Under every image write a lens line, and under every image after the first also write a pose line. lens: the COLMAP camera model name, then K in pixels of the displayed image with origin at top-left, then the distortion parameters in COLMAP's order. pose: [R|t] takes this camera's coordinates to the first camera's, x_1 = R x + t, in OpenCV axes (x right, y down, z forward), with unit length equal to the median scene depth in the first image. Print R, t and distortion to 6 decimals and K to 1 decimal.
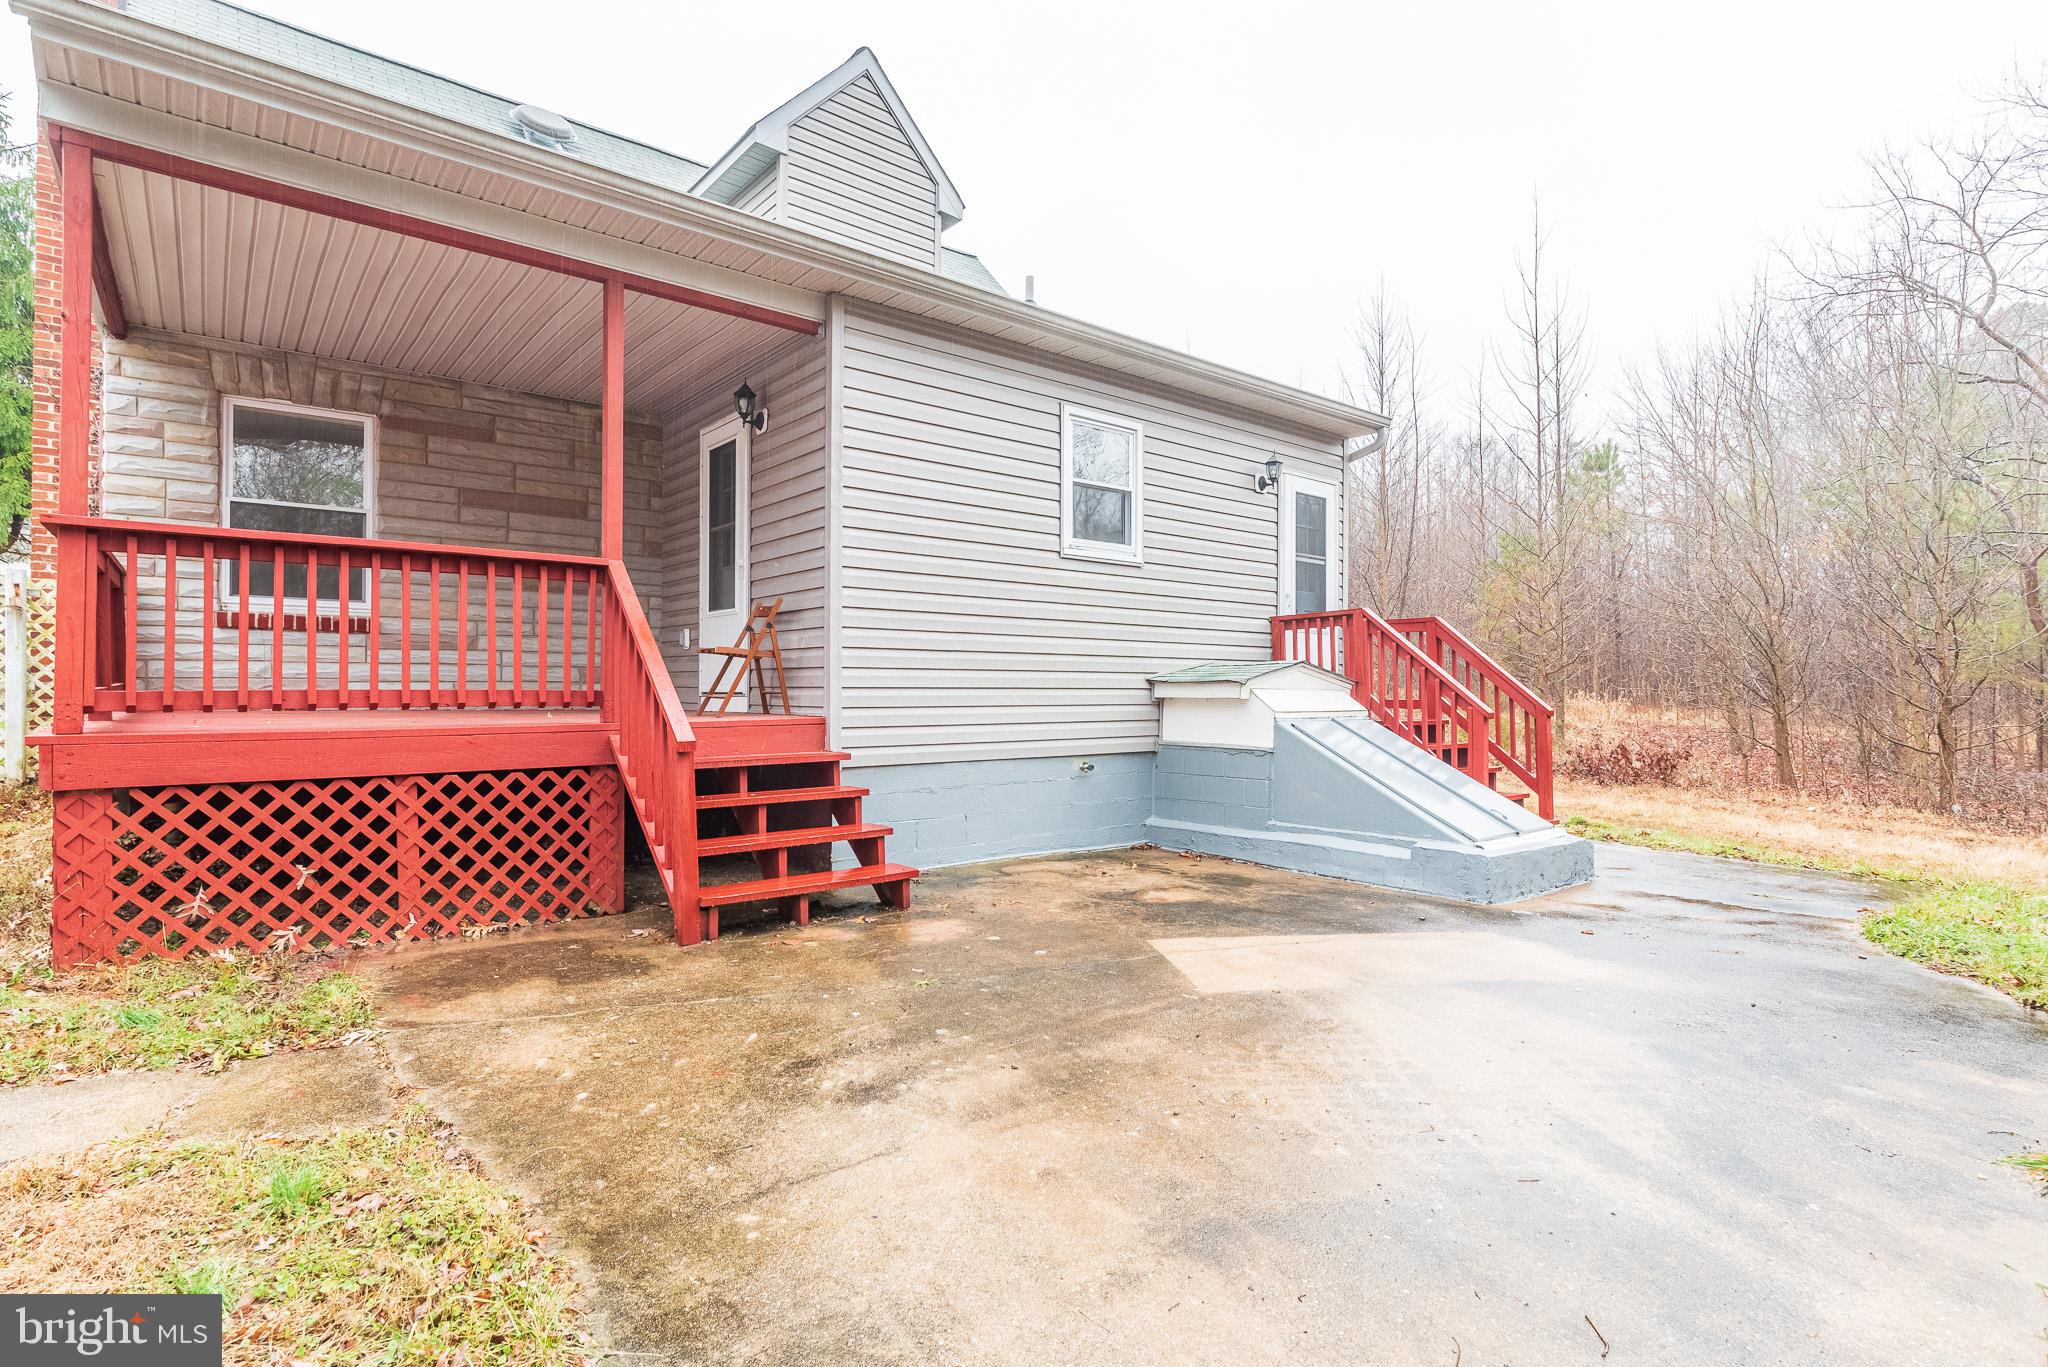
lens RADIAL K [[1117.9, 0, 1024.4], [0, 1117.9, 697.8], [0, 0, 1]] dist [0.000674, 0.001138]
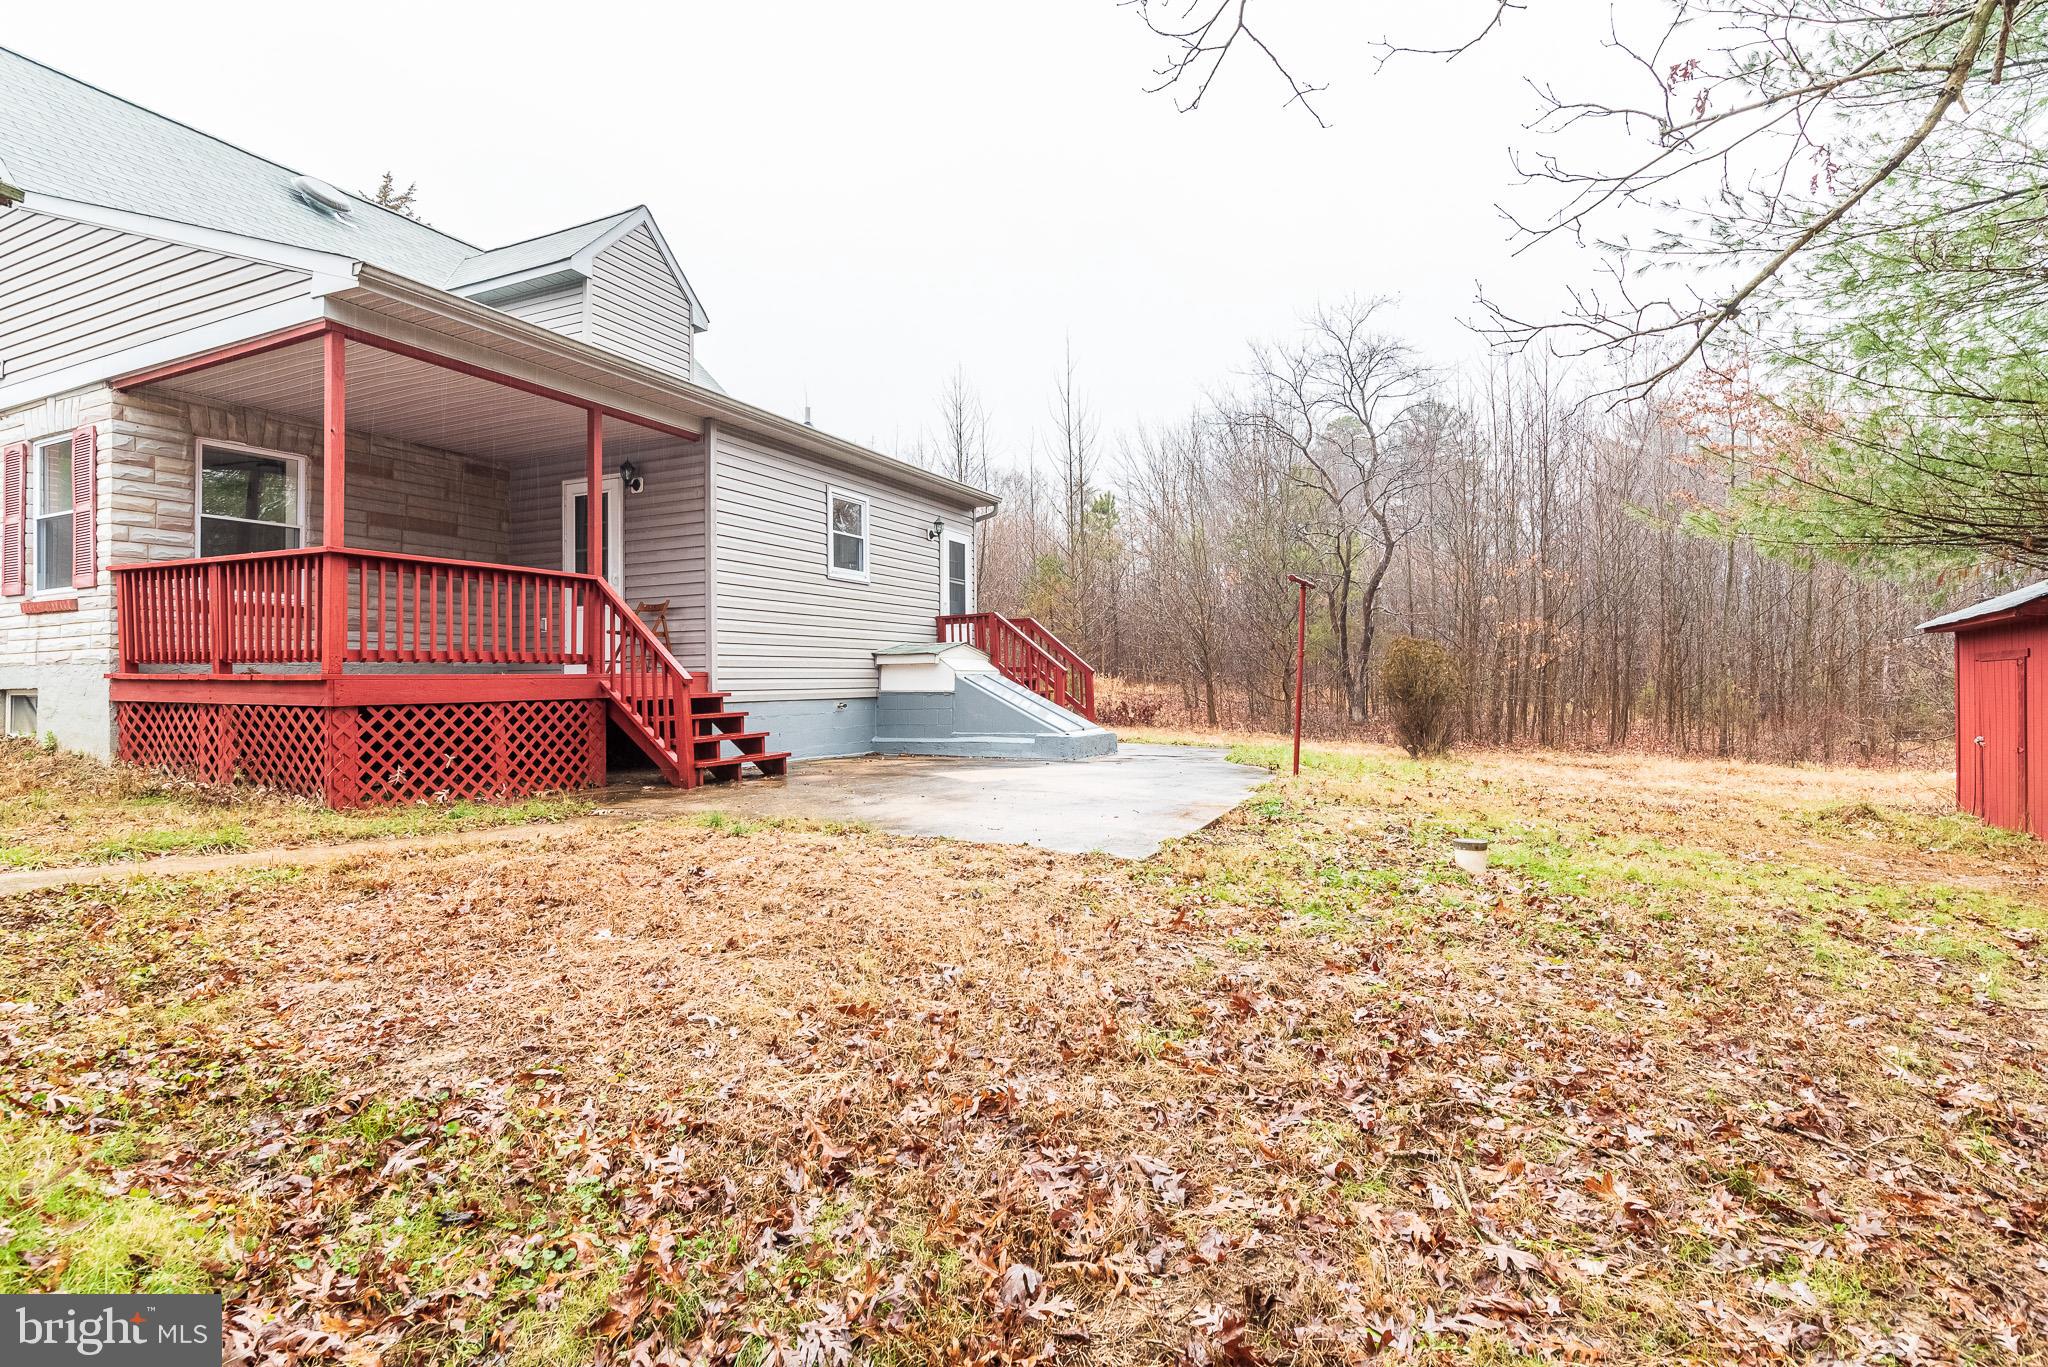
lens RADIAL K [[966.1, 0, 1024.0], [0, 966.1, 683.5], [0, 0, 1]] dist [-0.015681, 0.000023]
pose [[0.923223, -0.009399, 0.384149, -0.249683], [0.009773, 0.999952, 0.000977, 0.031346], [-0.384139, 0.002852, 0.923271, -0.430497]]
